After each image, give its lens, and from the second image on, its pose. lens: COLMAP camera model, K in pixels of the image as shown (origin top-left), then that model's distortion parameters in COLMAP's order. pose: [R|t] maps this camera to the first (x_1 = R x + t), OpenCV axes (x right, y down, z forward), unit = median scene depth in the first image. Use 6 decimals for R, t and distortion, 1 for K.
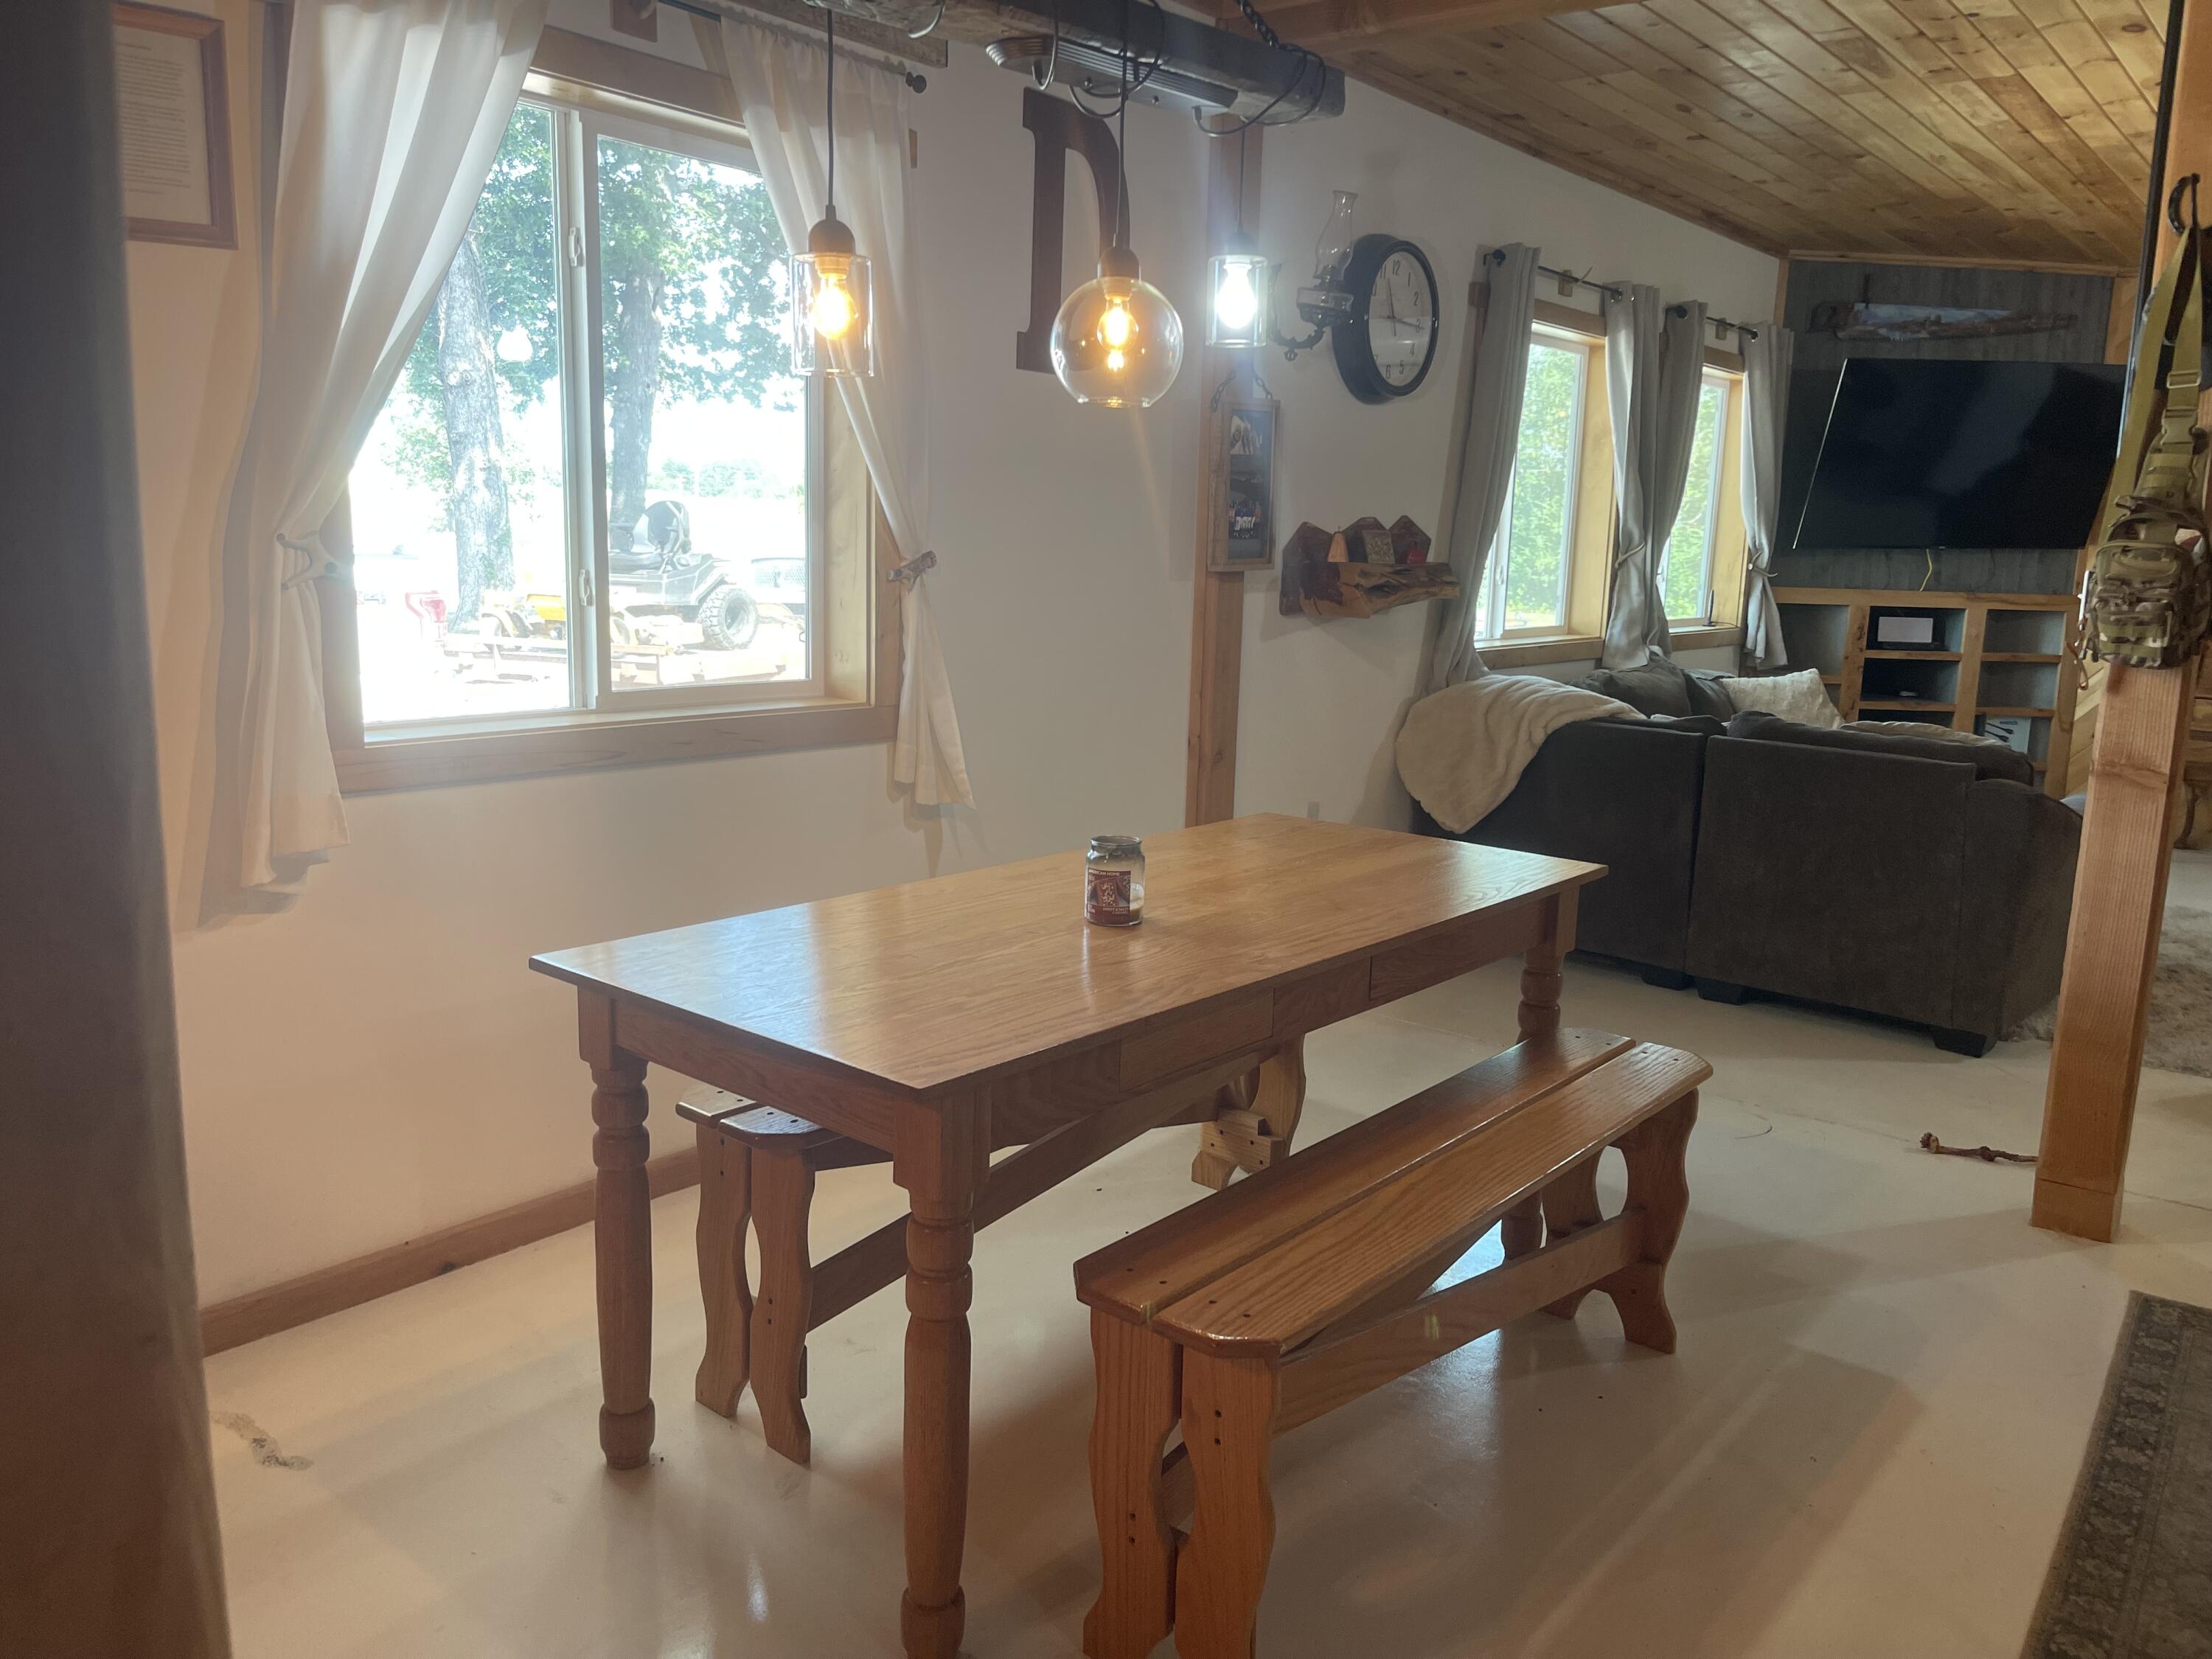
lens RADIAL K [[1692.1, 0, 1105.7], [0, 1692.1, 831.6], [0, 0, 1]] dist [0.007417, 0.001263]
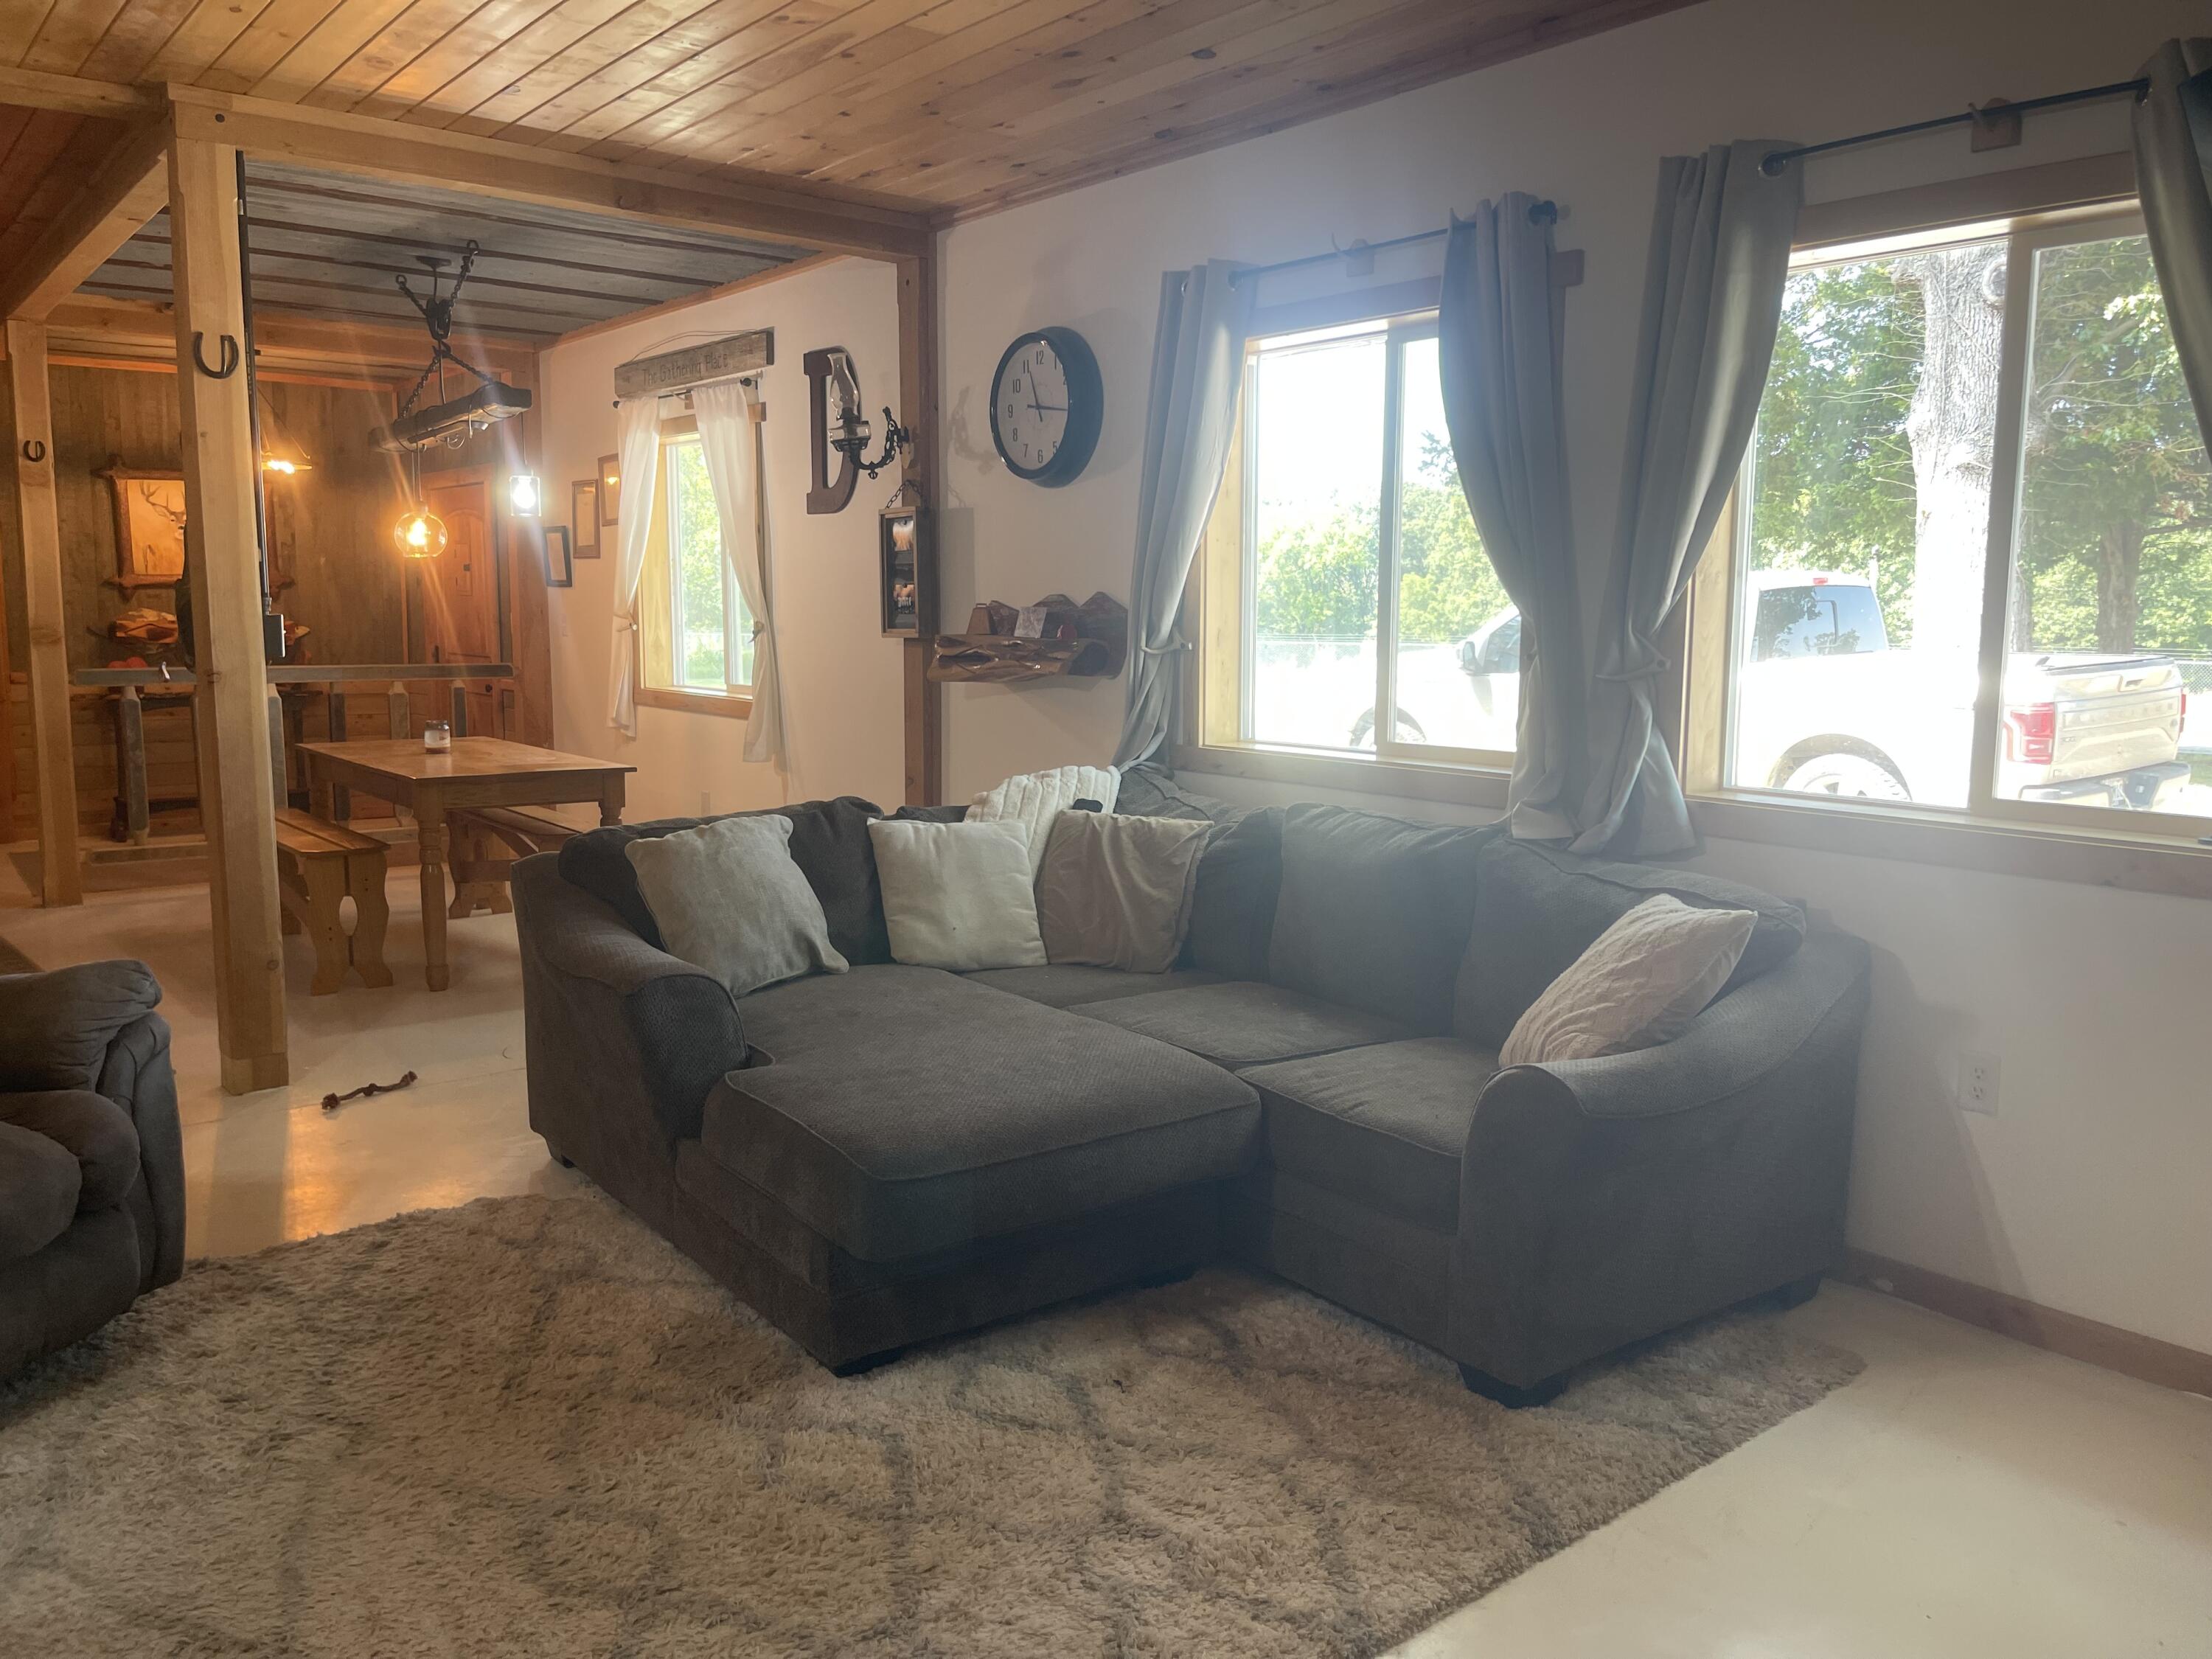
lens RADIAL K [[1692.1, 0, 1107.0], [0, 1692.1, 827.1], [0, 0, 1]] dist [0.007417, 0.001263]
pose [[-0.209470, 0.097751, -0.972917, 1.200213], [-0.188184, 0.972360, 0.138211, -0.201628], [0.959536, 0.212038, -0.185285, 1.287520]]
